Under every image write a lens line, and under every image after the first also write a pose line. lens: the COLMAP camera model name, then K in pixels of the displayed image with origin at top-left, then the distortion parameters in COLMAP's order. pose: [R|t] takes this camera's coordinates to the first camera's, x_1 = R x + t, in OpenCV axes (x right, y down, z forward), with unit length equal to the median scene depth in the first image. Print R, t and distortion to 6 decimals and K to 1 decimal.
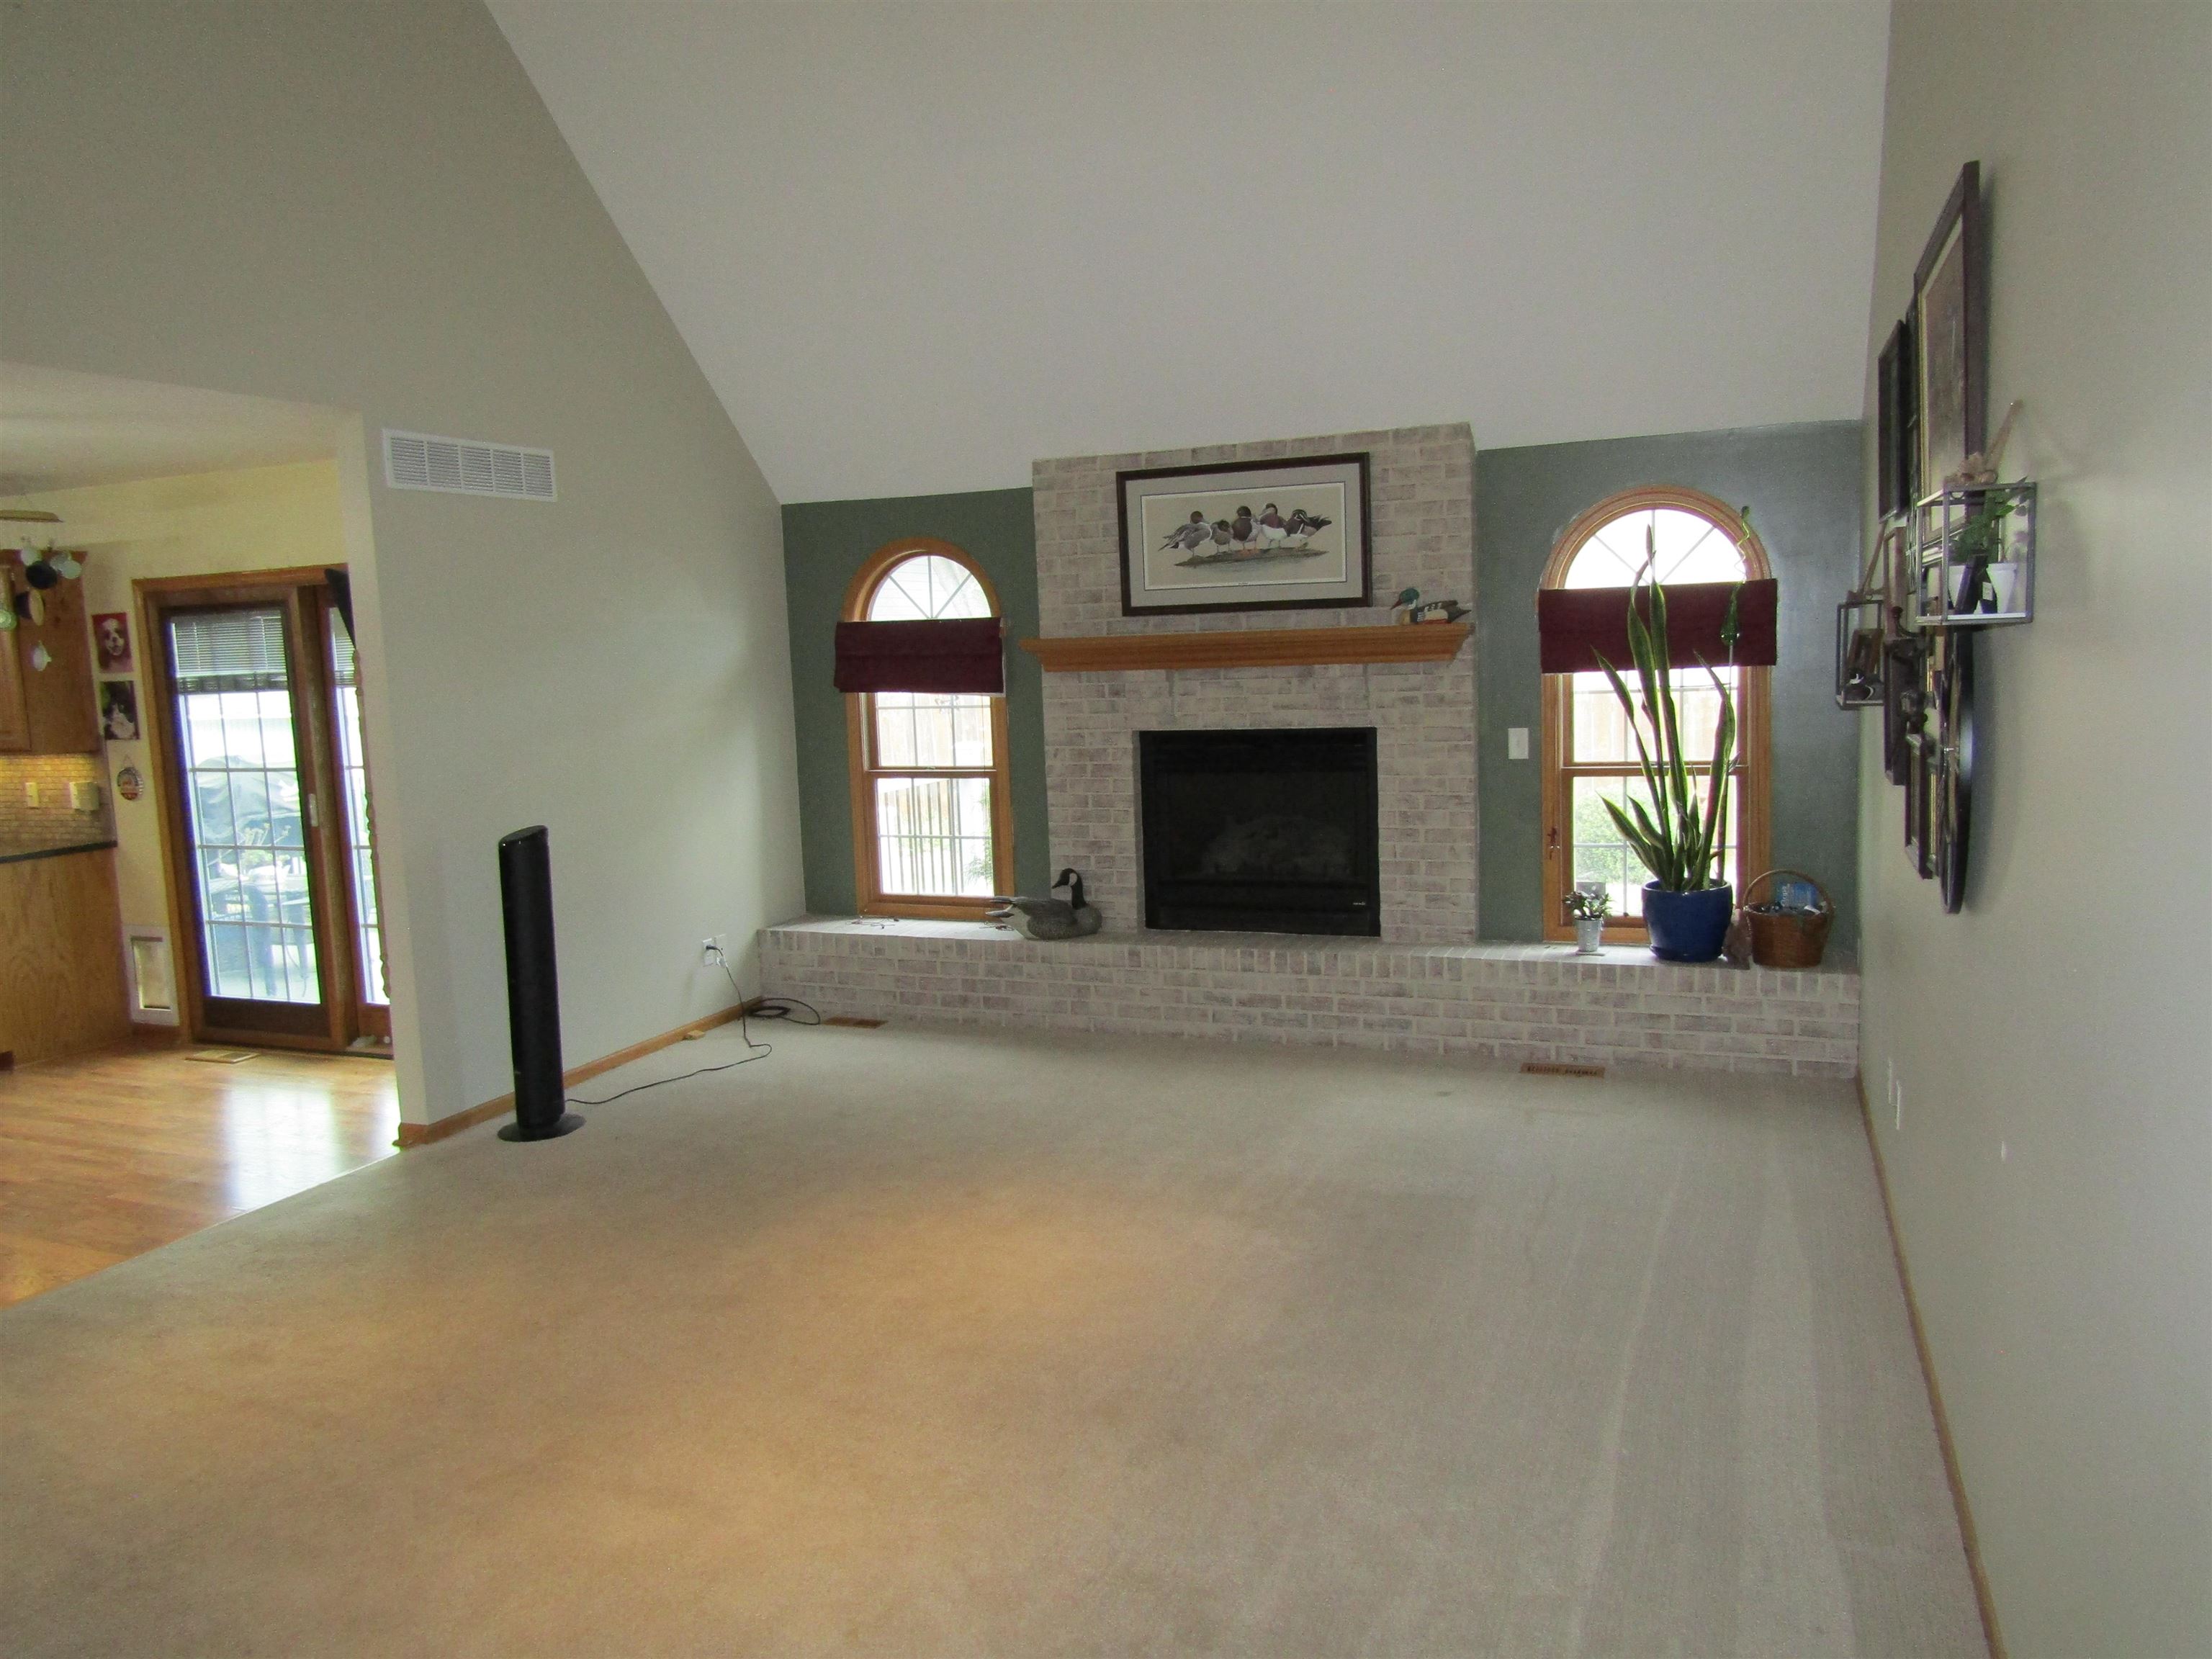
lens RADIAL K [[1562.5, 0, 1111.1], [0, 1562.5, 836.3], [0, 0, 1]] dist [-0.019318, 0.004354]
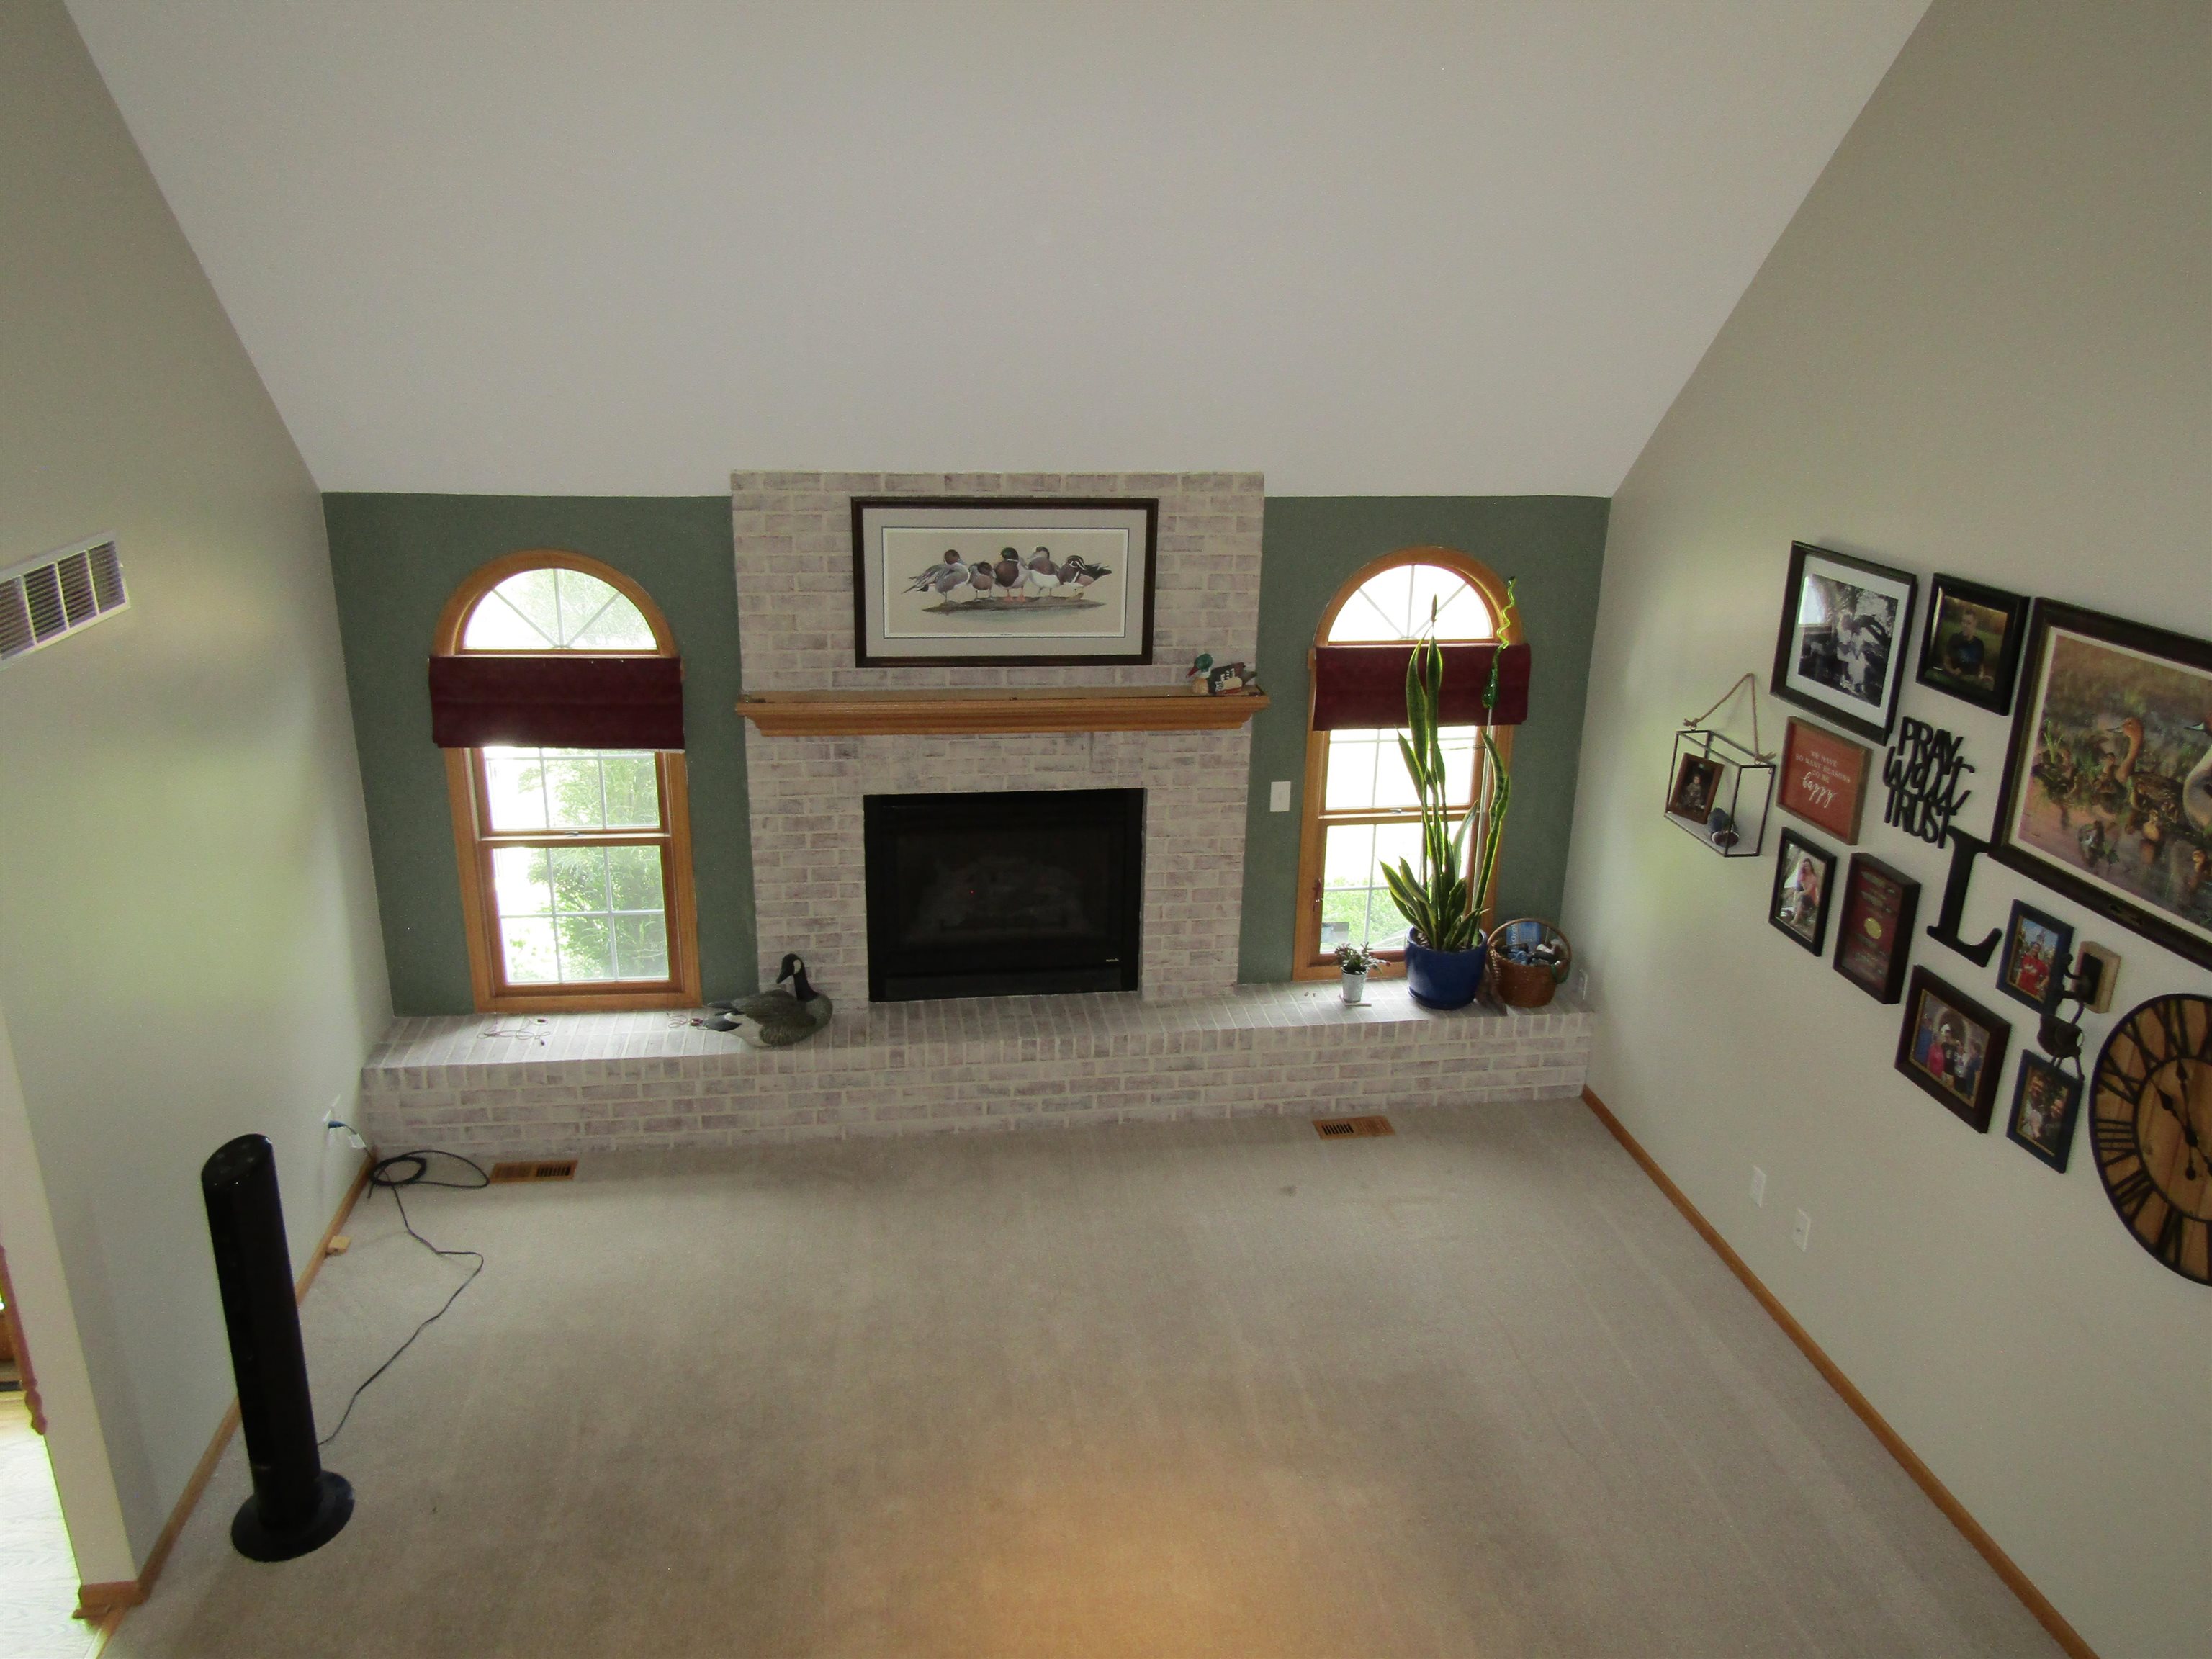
lens RADIAL K [[1562.5, 0, 1101.4], [0, 1562.5, 828.2], [0, 0, 1]] dist [-0.019318, 0.004354]
pose [[0.860585, -0.113863, 0.496415, -0.322636], [0.008755, 0.977852, 0.209113, -0.244041], [-0.509231, -0.175614, 0.842522, 0.224181]]
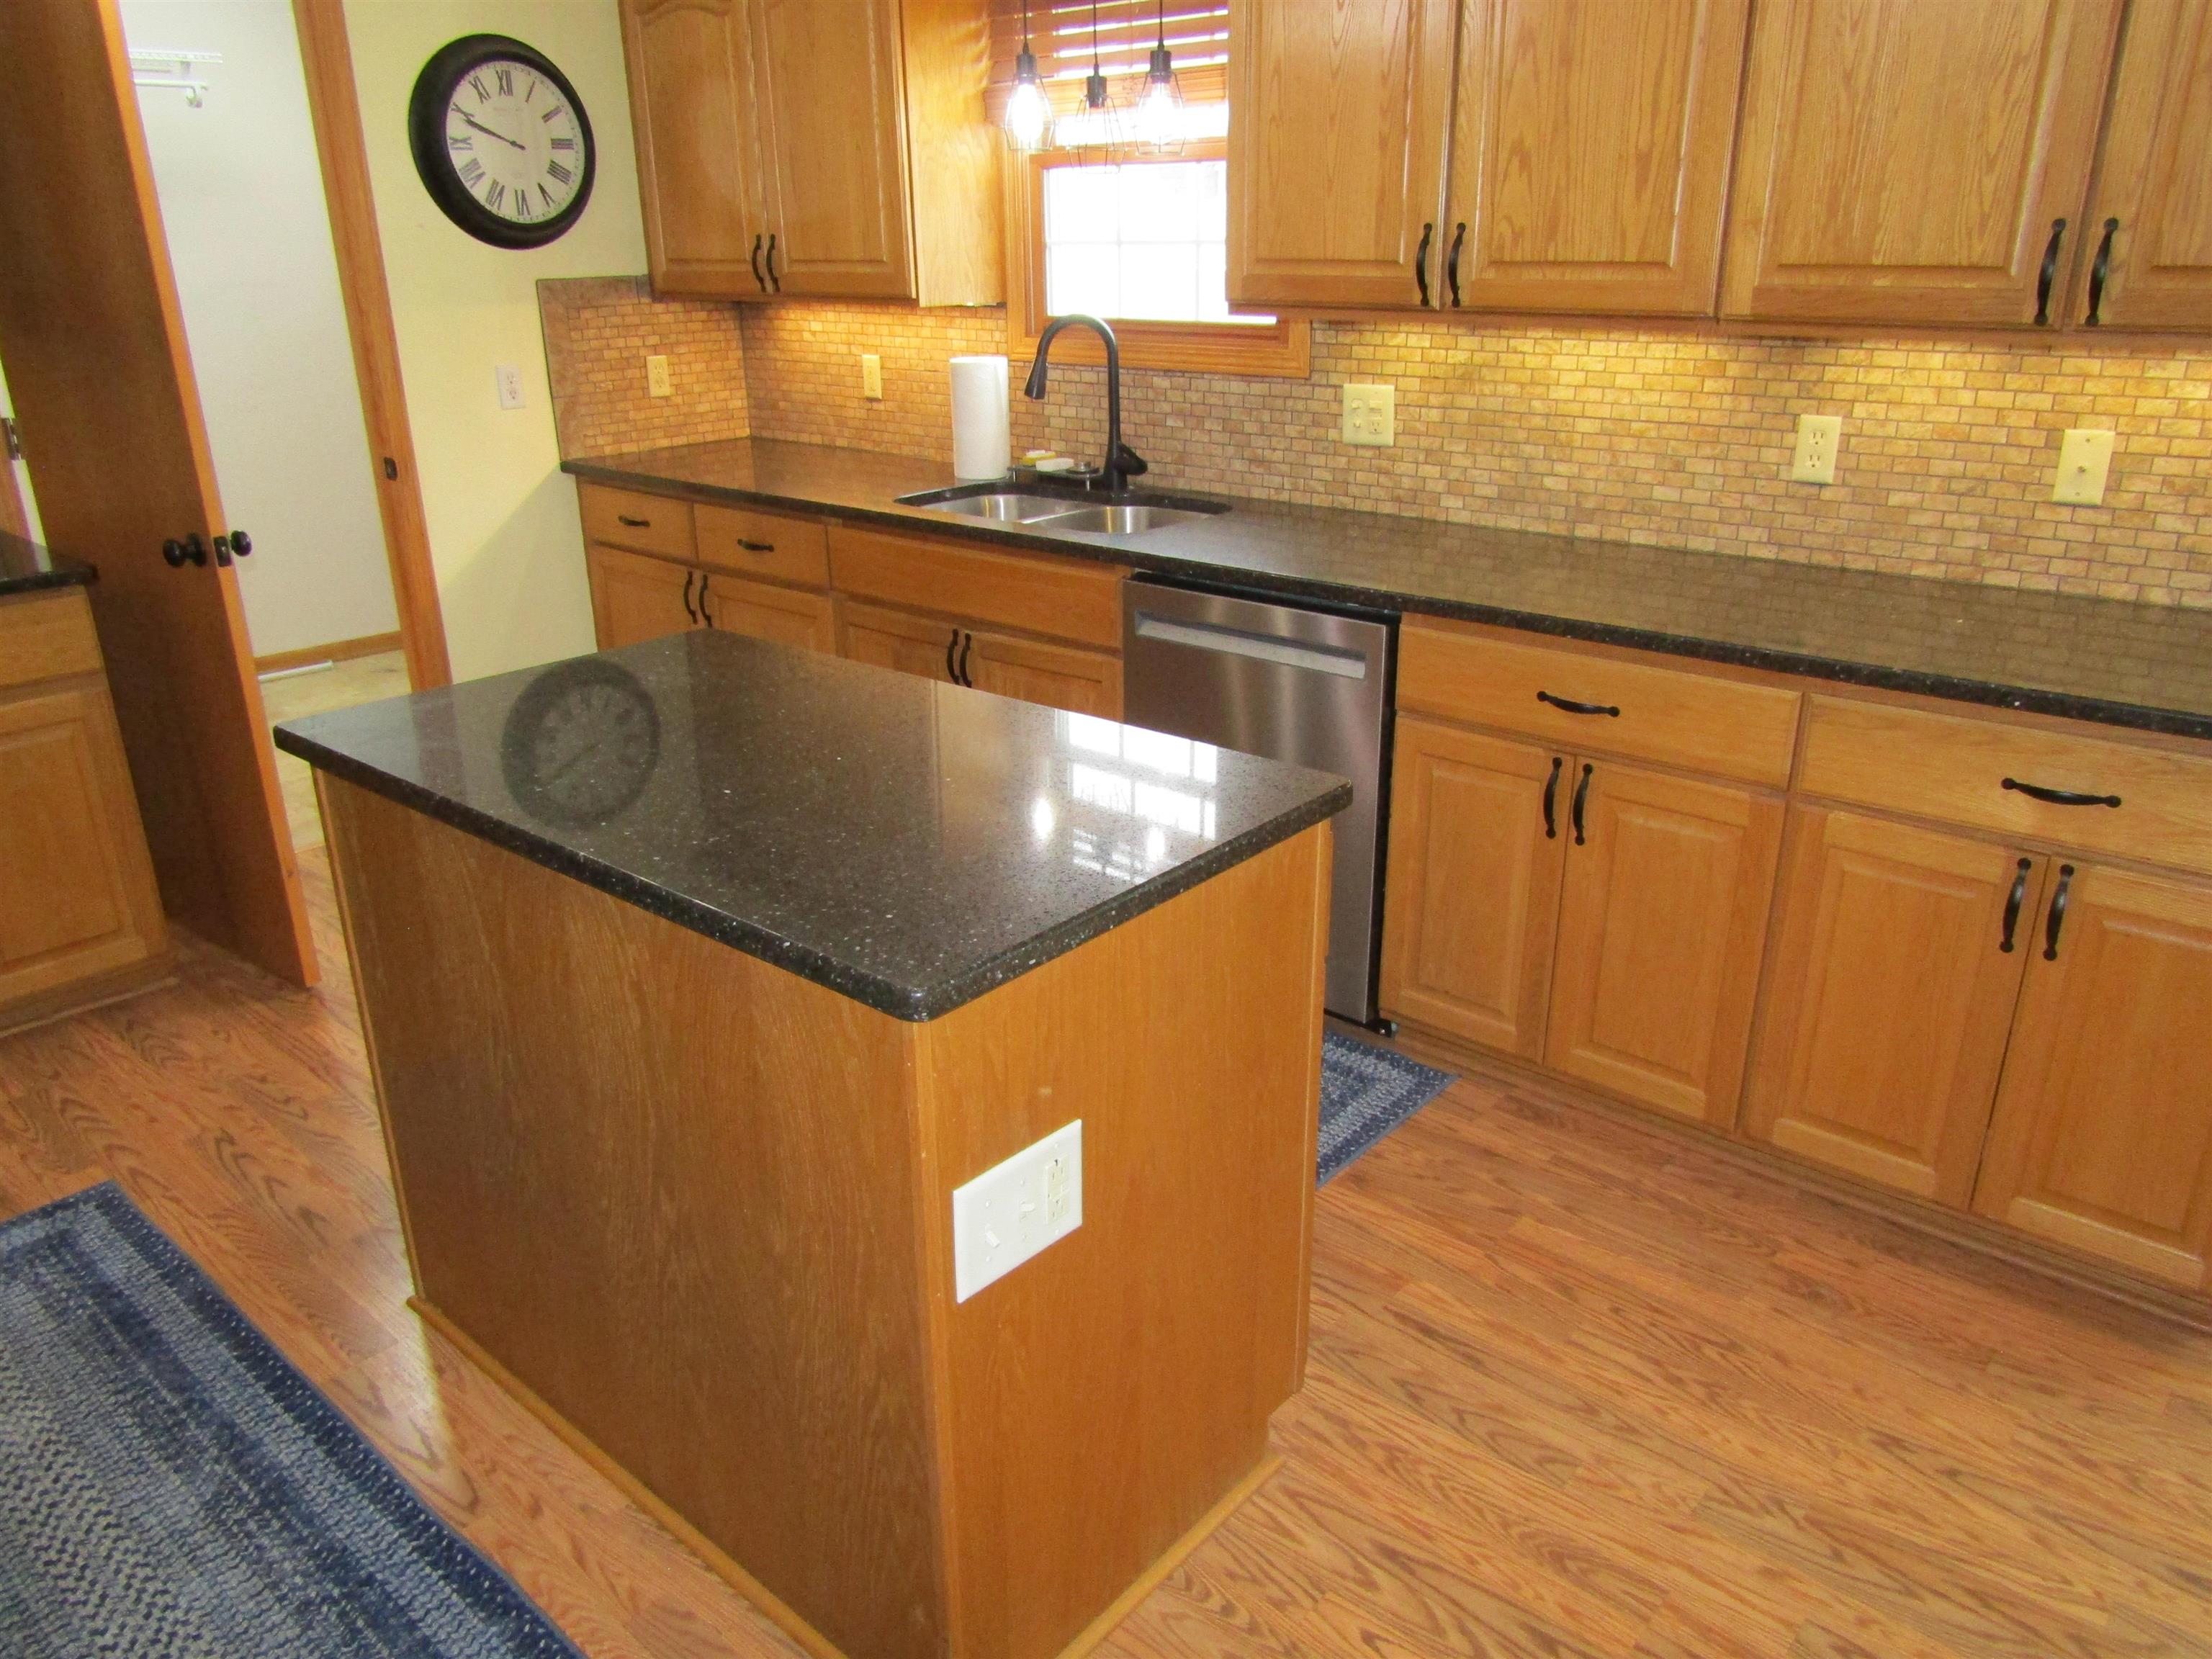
lens RADIAL K [[1562.5, 0, 1099.2], [0, 1562.5, 834.1], [0, 0, 1]] dist [-0.019318, 0.004354]
pose [[0.942716, 0.142518, -0.301620, -0.920720], [-0.061767, 0.963085, 0.262014, -0.029642], [0.327827, -0.228375, 0.916719, 0.684852]]
